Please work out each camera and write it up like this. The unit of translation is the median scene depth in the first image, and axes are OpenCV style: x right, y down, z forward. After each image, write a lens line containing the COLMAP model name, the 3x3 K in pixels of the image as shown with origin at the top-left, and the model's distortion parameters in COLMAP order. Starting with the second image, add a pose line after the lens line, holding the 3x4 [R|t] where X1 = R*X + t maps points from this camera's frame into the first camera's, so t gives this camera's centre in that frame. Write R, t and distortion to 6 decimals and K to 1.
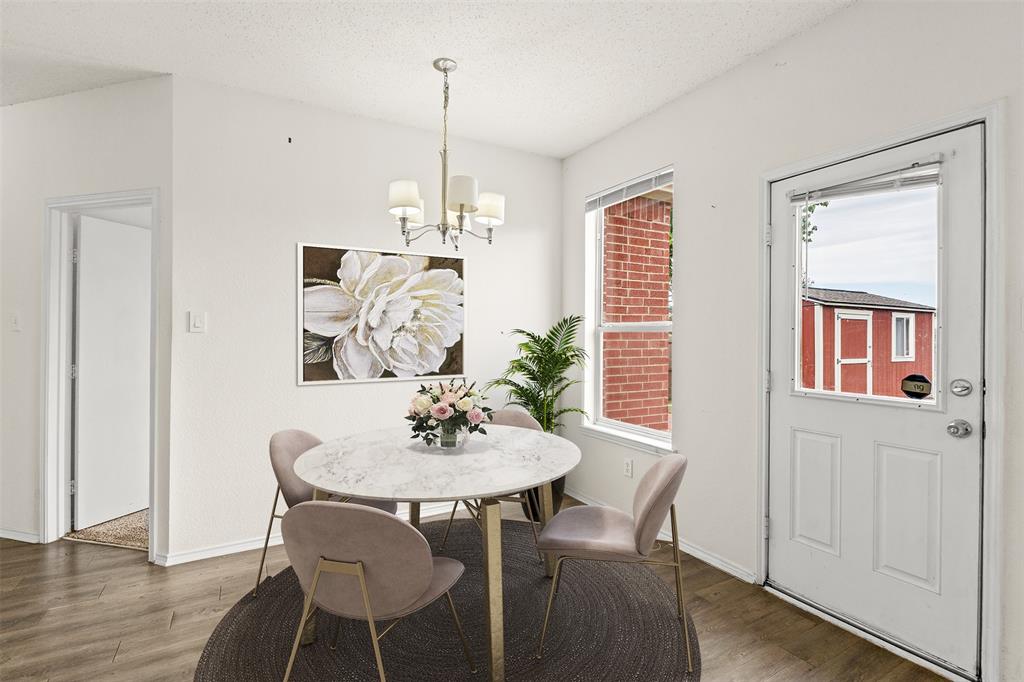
lens RADIAL K [[491.0, 0, 512.0], [0, 491.0, 341.0], [0, 0, 1]] dist [0.002507, 0.000184]
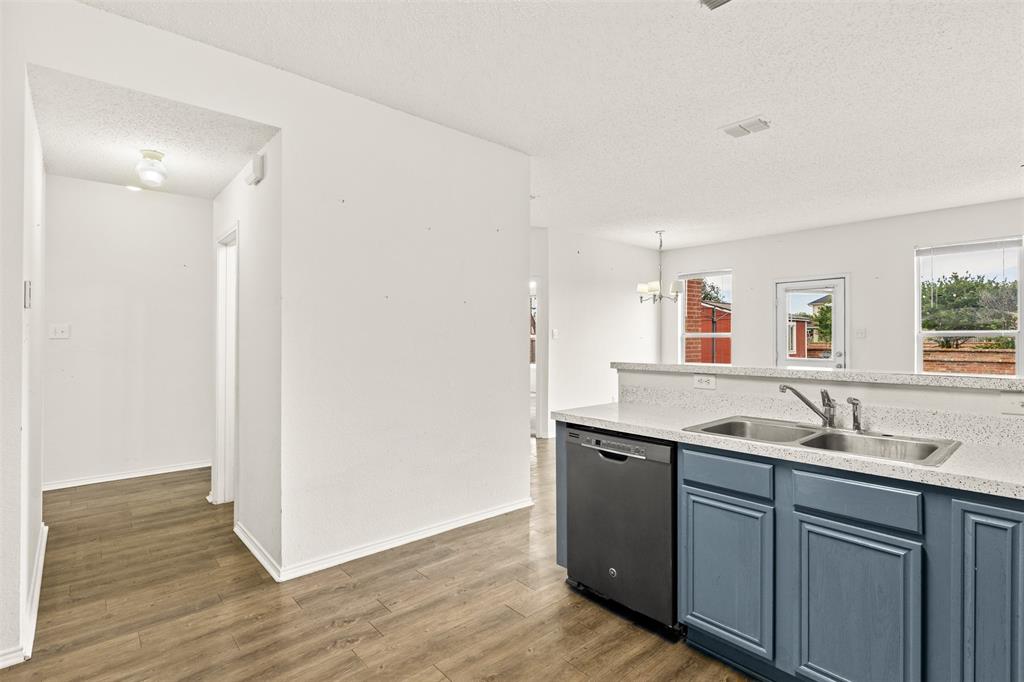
lens RADIAL K [[491.0, 0, 512.0], [0, 491.0, 341.0], [0, 0, 1]] dist [0.002507, 0.000184]
pose [[0.981881, -0.005964, 0.189405, -0.361123], [0.006645, 0.999974, -0.002959, -0.000746], [-0.189382, 0.004164, 0.981895, -0.353687]]
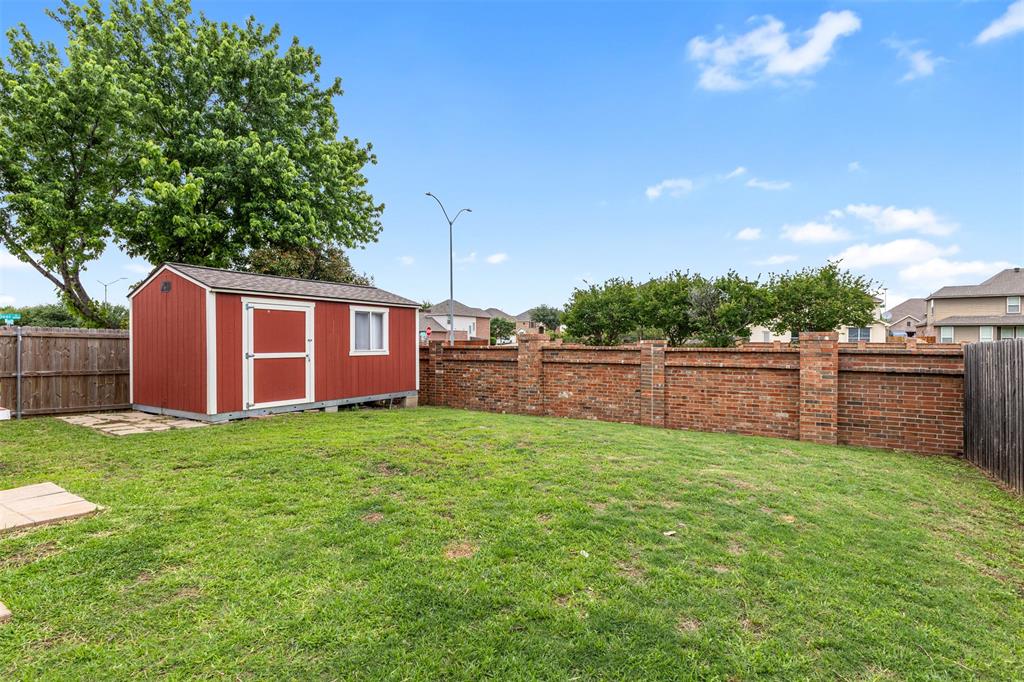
lens RADIAL K [[483.3, 0, 514.9], [0, 483.3, 337.5], [0, 0, 1]] dist [-0.000288, 0.000046]
pose [[0.886199, -0.000163, 0.463304, 0.659440], [0.007071, 0.999888, -0.013174, 0.022162], [-0.463250, 0.014950, 0.886101, -0.015823]]
